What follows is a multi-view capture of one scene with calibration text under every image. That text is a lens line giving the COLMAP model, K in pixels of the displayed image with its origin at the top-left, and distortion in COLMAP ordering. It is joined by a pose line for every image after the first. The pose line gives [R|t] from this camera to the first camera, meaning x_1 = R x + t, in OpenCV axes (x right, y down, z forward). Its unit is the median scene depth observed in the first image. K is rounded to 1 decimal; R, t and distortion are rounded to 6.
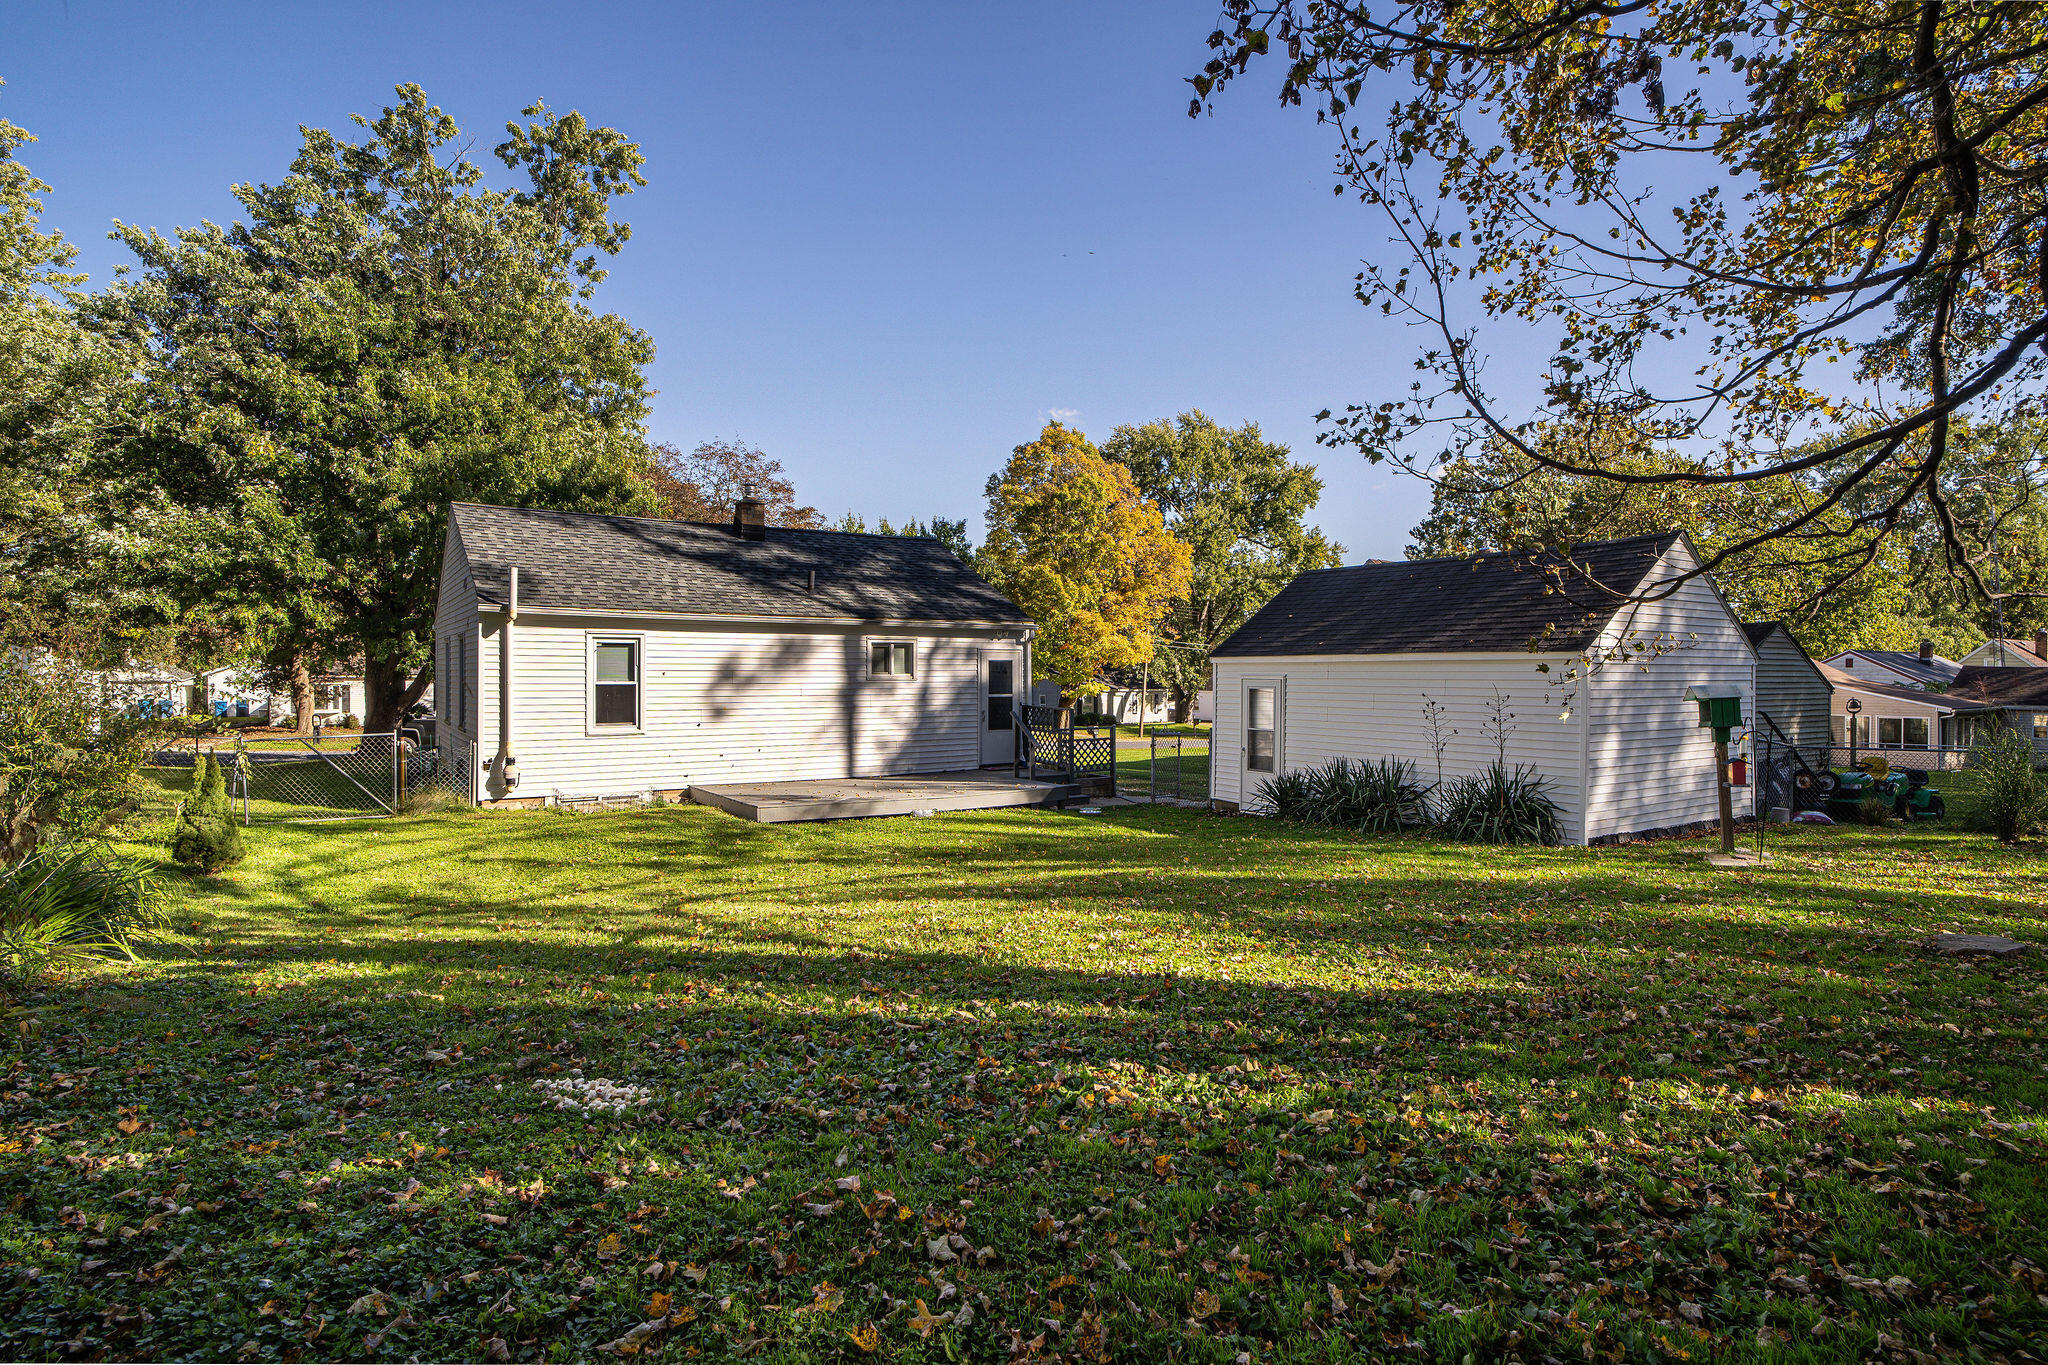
lens RADIAL K [[1090.0, 0, 1024.0], [0, 1090.0, 682.5], [0, 0, 1]] dist [-0.038462, 0.001279]
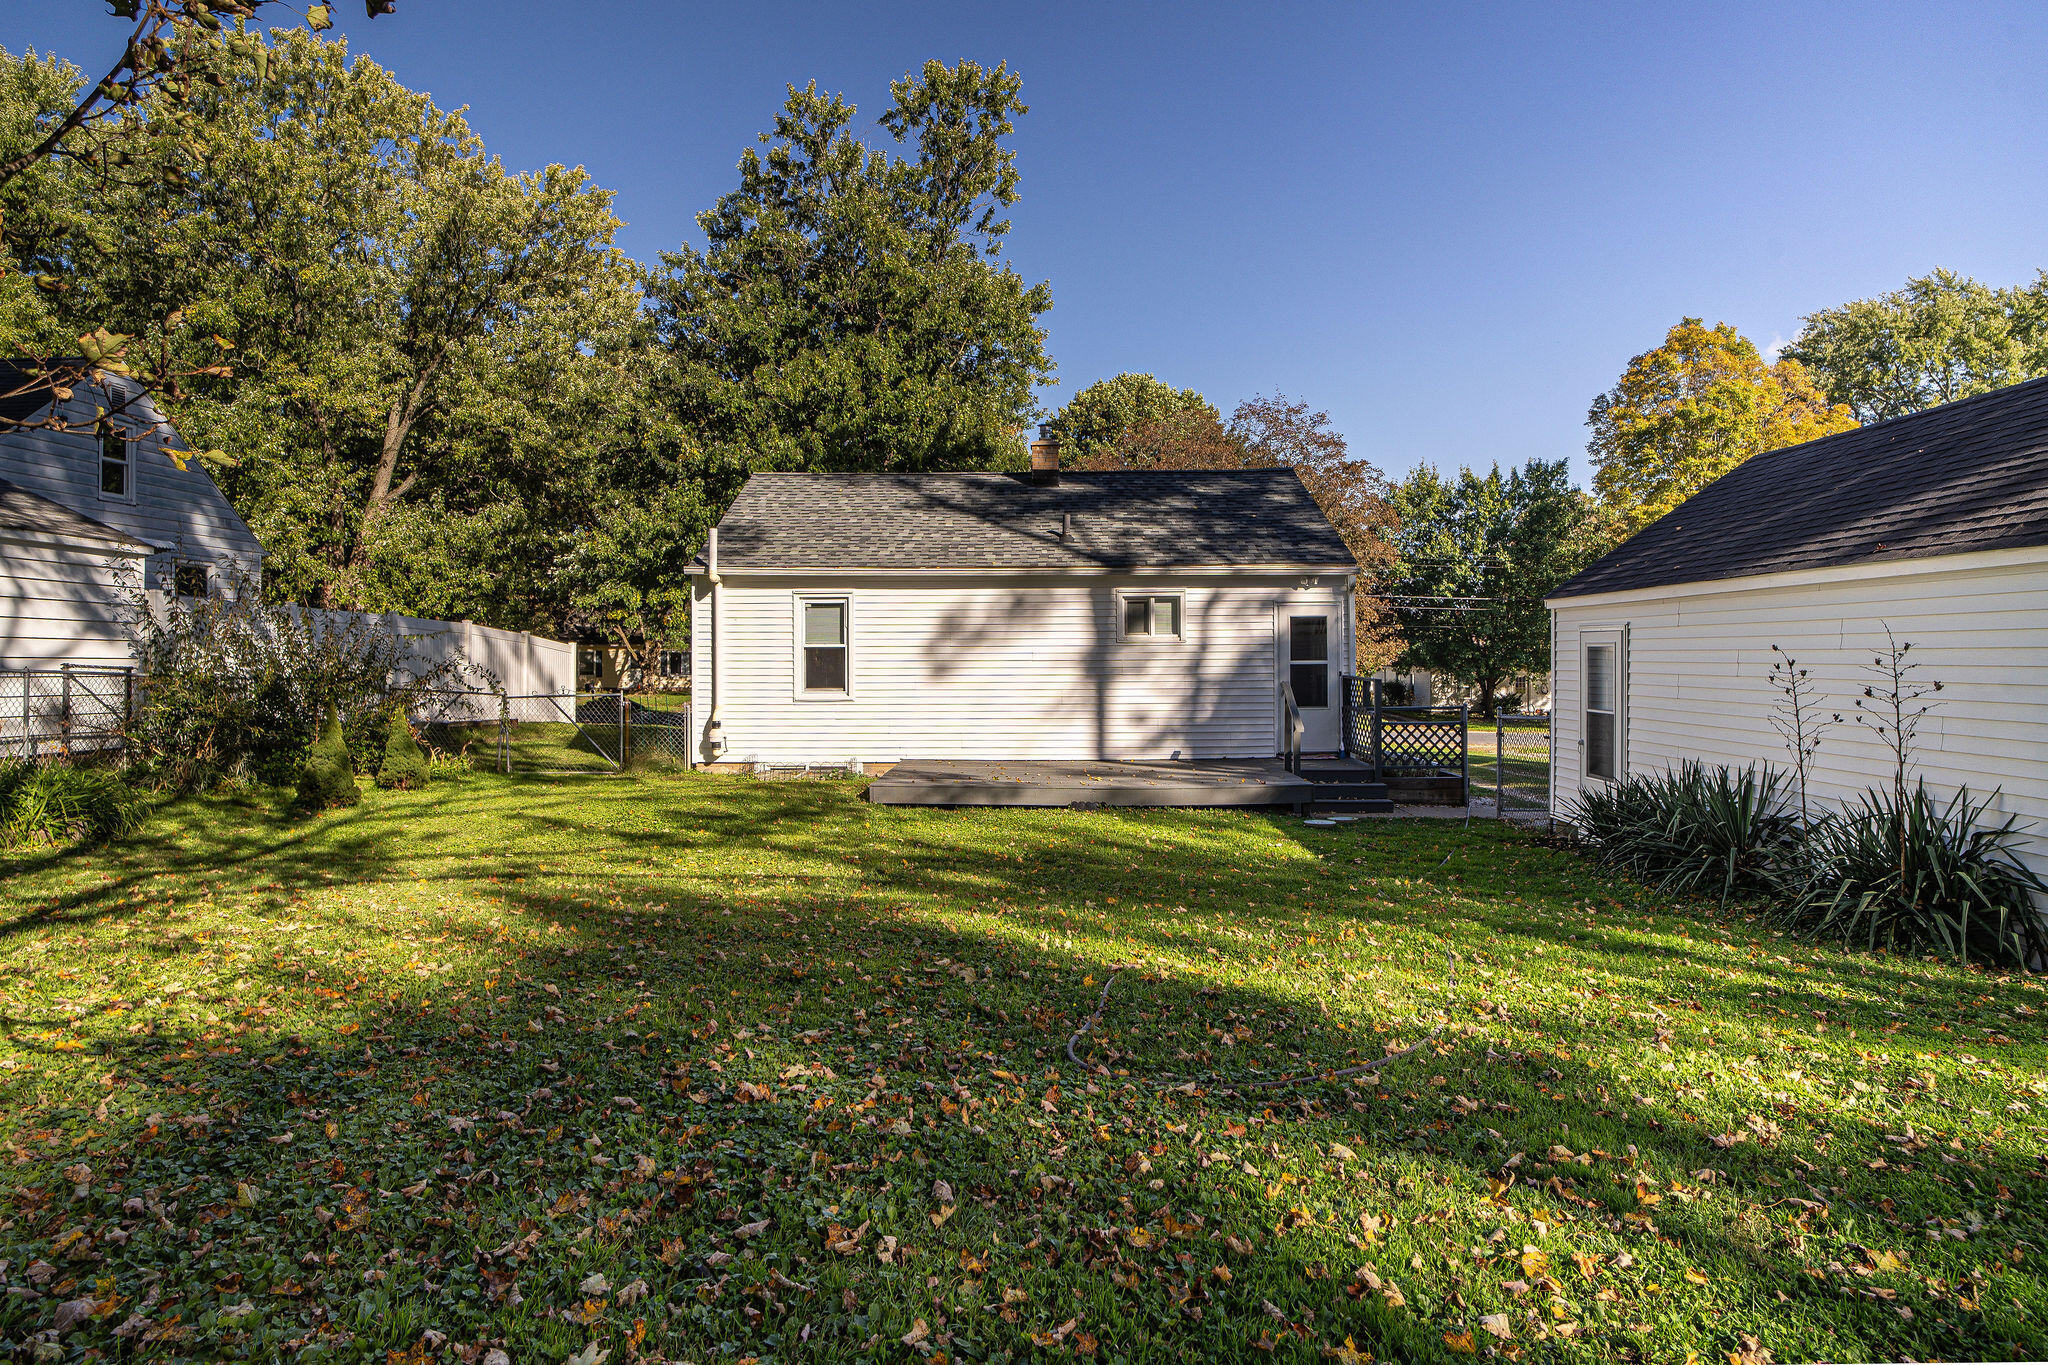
lens RADIAL K [[1119.5, 0, 1024.0], [0, 1119.5, 682.5], [0, 0, 1]] dist [-0.001036, 0.000059]
pose [[0.836883, 0.007047, -0.547336, 0.268468], [0.004142, 0.999807, 0.019205, 0.012972], [0.547366, -0.018340, 0.836693, 0.245327]]
